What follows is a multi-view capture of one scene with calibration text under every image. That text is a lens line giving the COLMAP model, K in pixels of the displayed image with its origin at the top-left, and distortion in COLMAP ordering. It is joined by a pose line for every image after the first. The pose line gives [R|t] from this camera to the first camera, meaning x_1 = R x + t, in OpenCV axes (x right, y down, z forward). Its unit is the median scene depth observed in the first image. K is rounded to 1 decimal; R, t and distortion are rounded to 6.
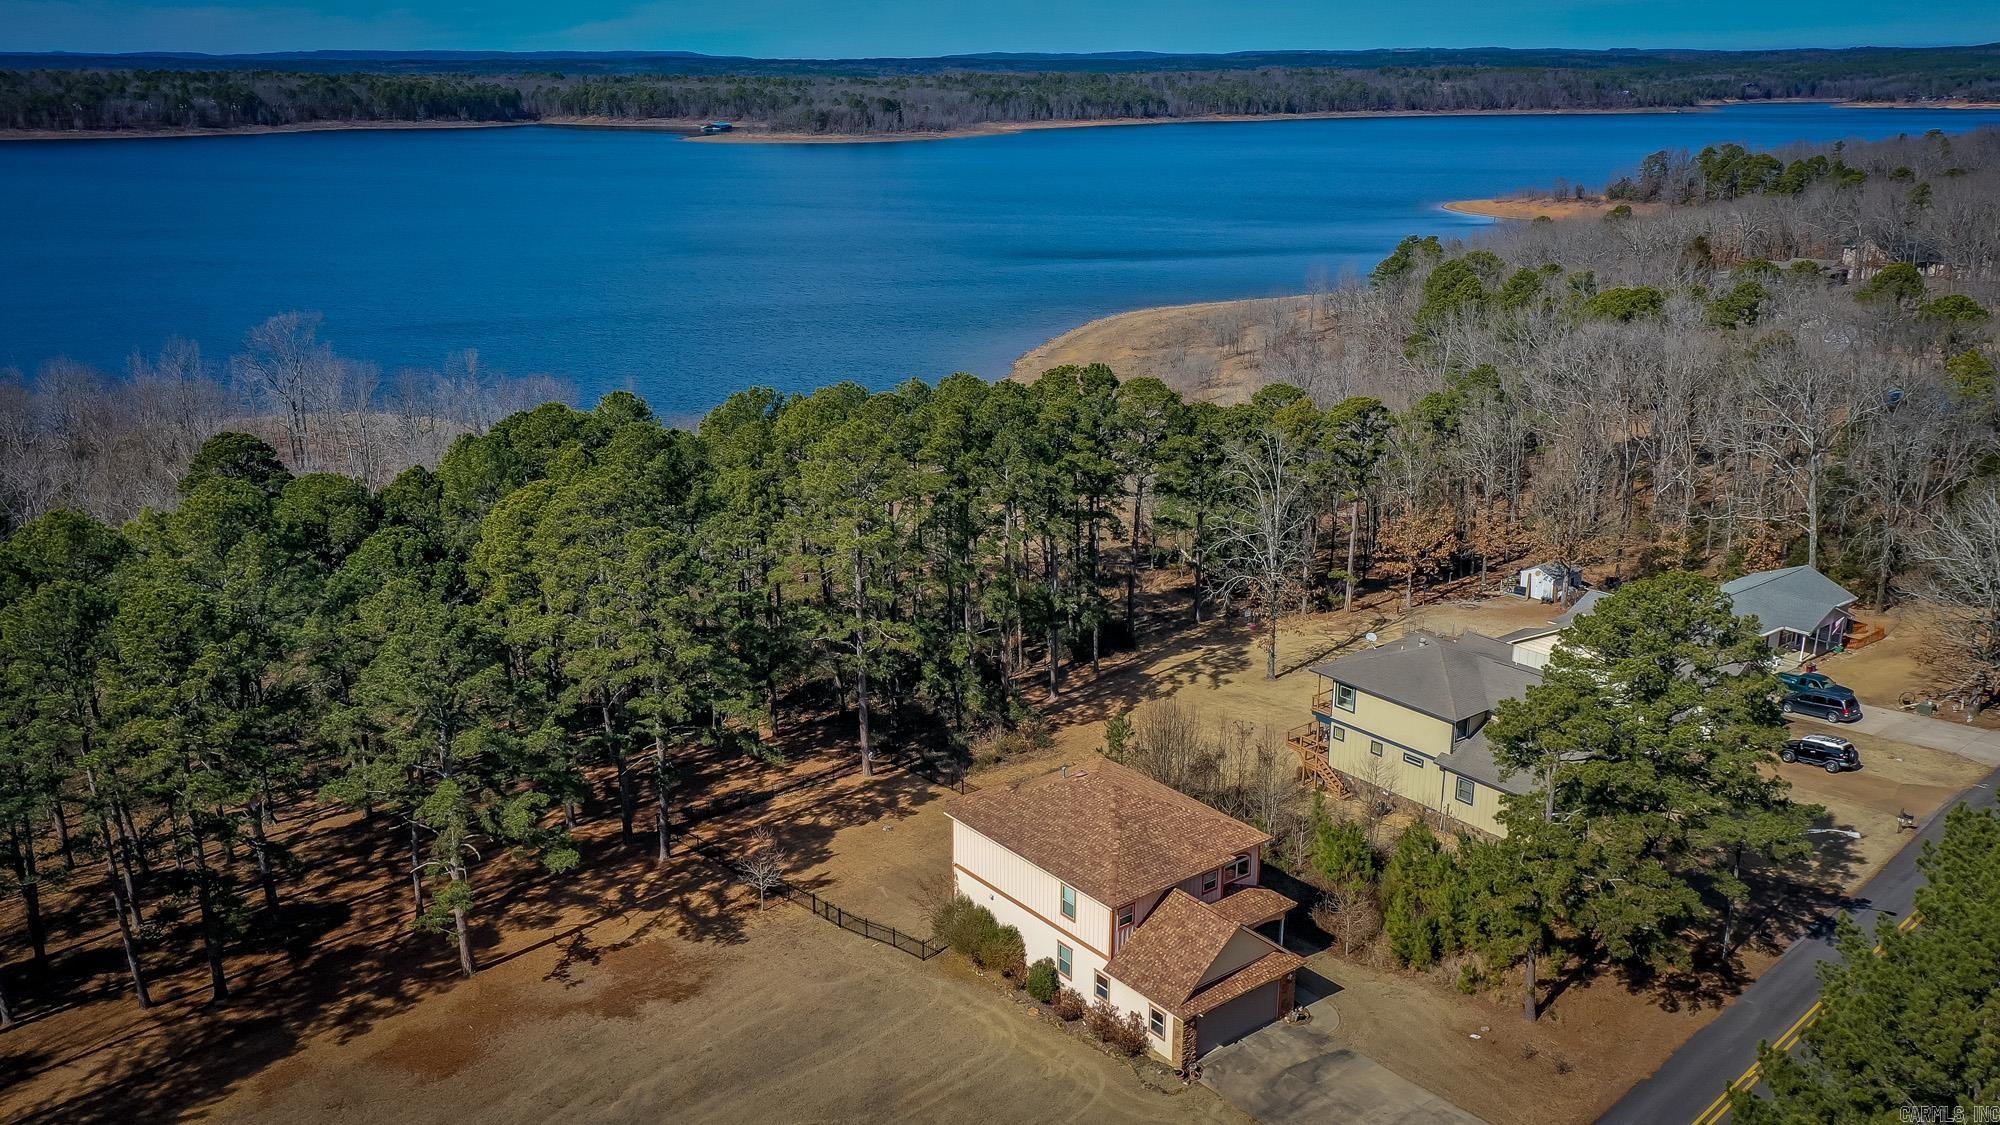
lens RADIAL K [[1632.8, 0, 1000.0], [0, 1632.8, 562.5], [0, 0, 1]] dist [0.029500, 0.004832]
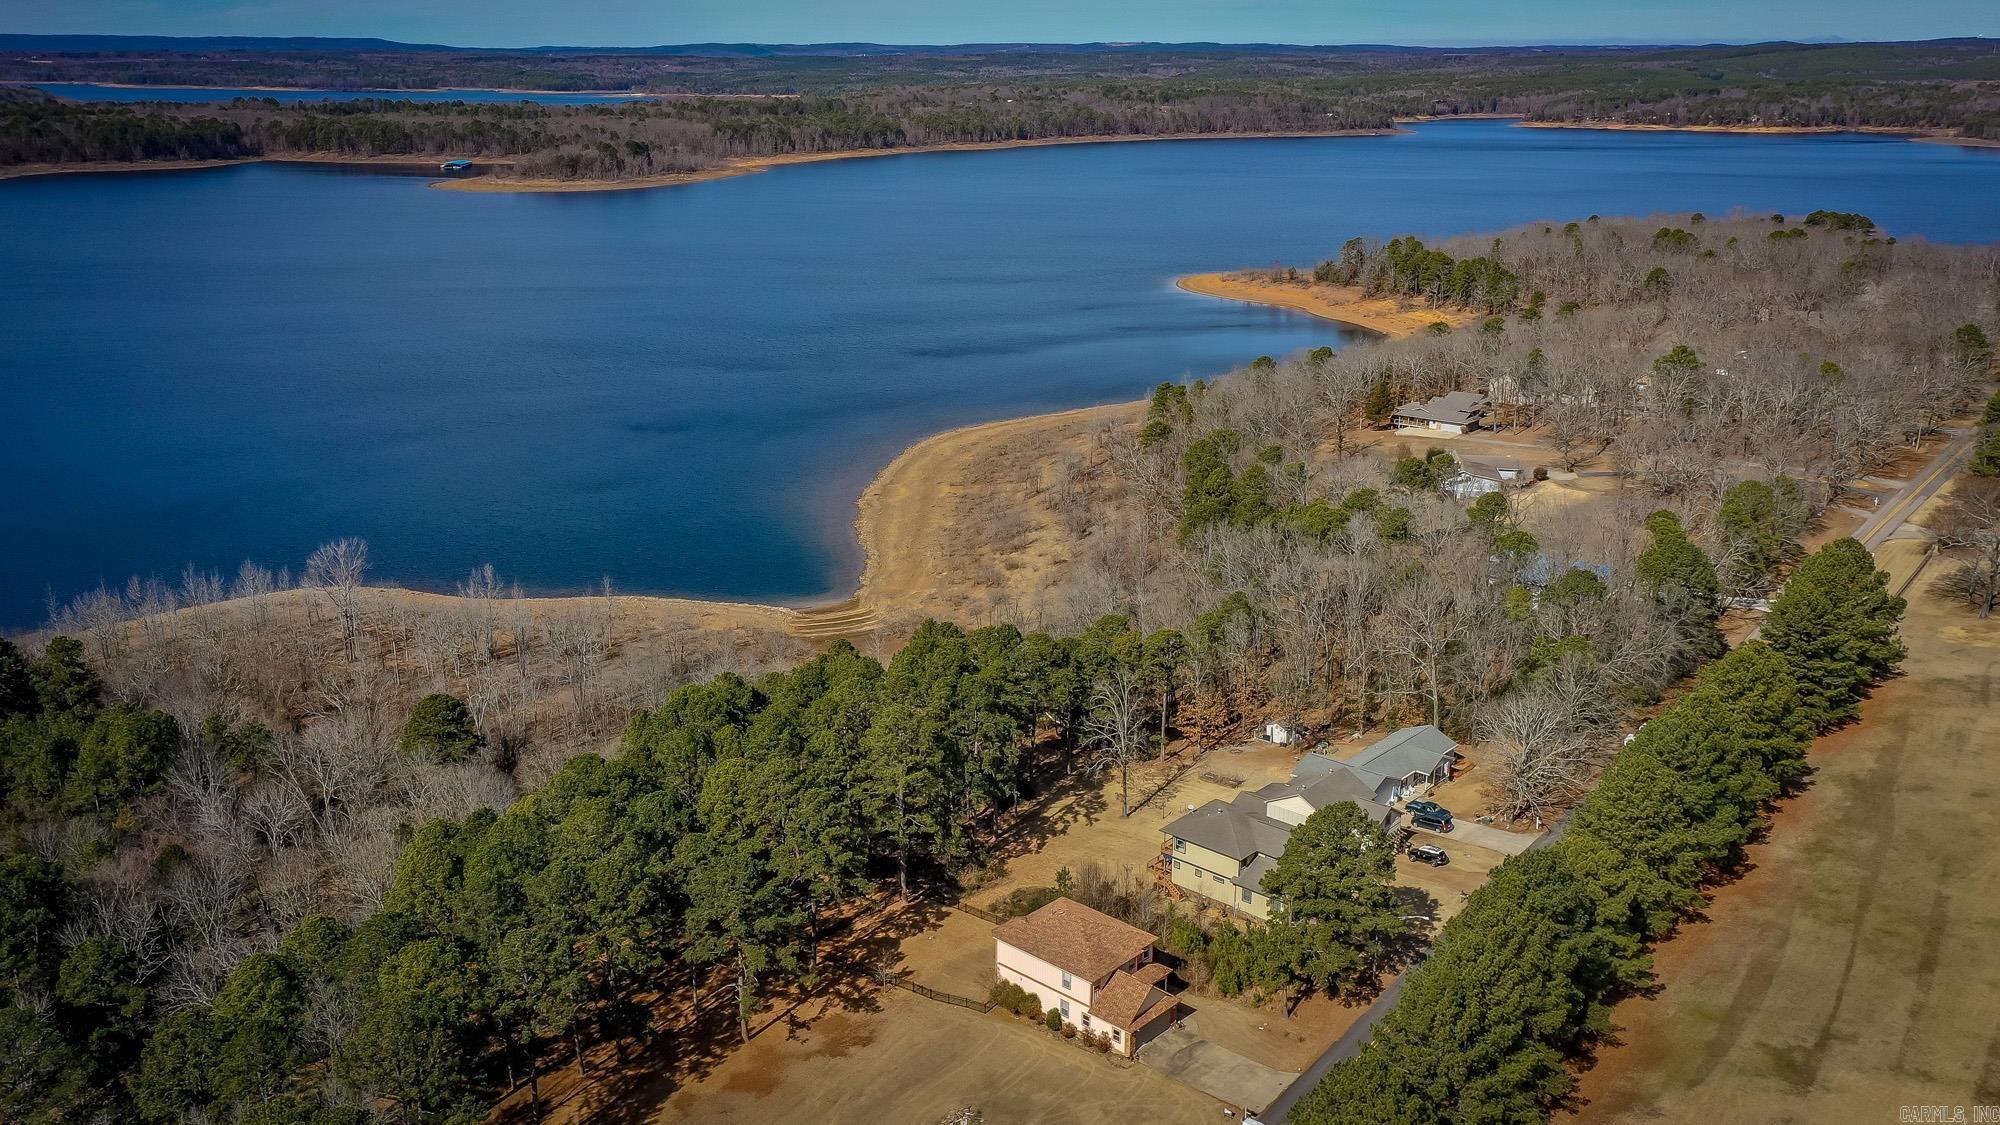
lens RADIAL K [[1632.8, 0, 1000.0], [0, 1632.8, 562.5], [0, 0, 1]] dist [0.029500, 0.004832]
pose [[0.987309, -0.044342, 0.152495, -0.250661], [0.044970, 0.998988, -0.000670, -0.240652], [-0.152311, 0.007519, 0.988304, -0.770694]]
